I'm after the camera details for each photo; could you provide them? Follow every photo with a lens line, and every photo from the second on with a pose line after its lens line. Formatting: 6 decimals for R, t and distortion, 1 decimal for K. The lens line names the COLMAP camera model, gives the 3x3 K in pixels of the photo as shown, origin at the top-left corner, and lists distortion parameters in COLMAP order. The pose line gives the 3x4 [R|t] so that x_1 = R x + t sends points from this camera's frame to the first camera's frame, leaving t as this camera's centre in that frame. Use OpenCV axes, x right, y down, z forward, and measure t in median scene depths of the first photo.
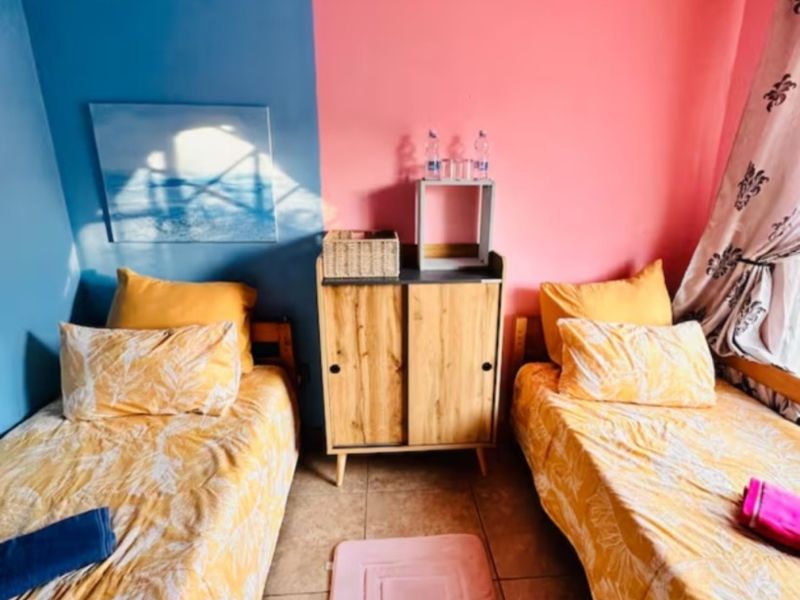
lens RADIAL K [[448.9, 0, 401.0], [0, 448.9, 311.0], [0, 0, 1]] dist [0.001668, 0.000714]
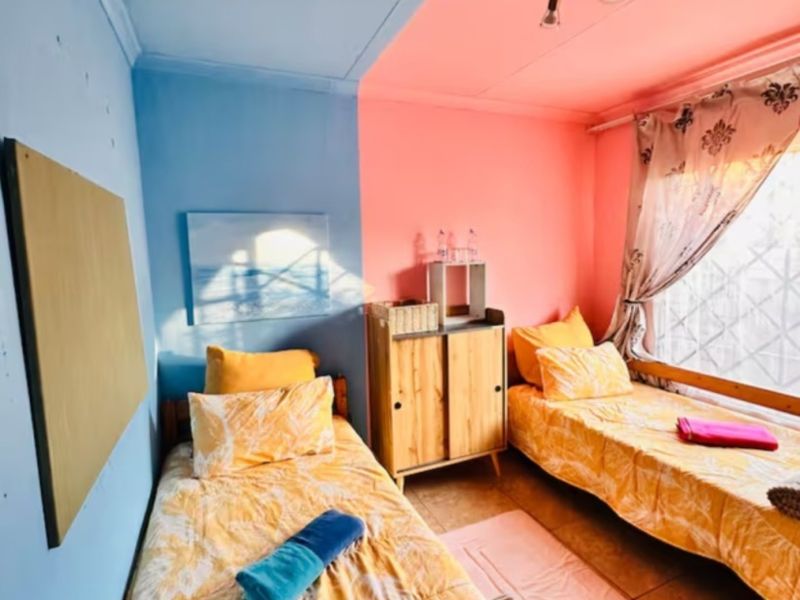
lens RADIAL K [[448.9, 0, 401.0], [0, 448.9, 311.0], [0, 0, 1]] dist [0.001668, 0.000714]
pose [[0.939415, -0.075827, 0.334288, -0.563450], [0.132462, 0.979772, -0.150001, 0.057836], [-0.316152, 0.185194, 0.930457, -0.266328]]
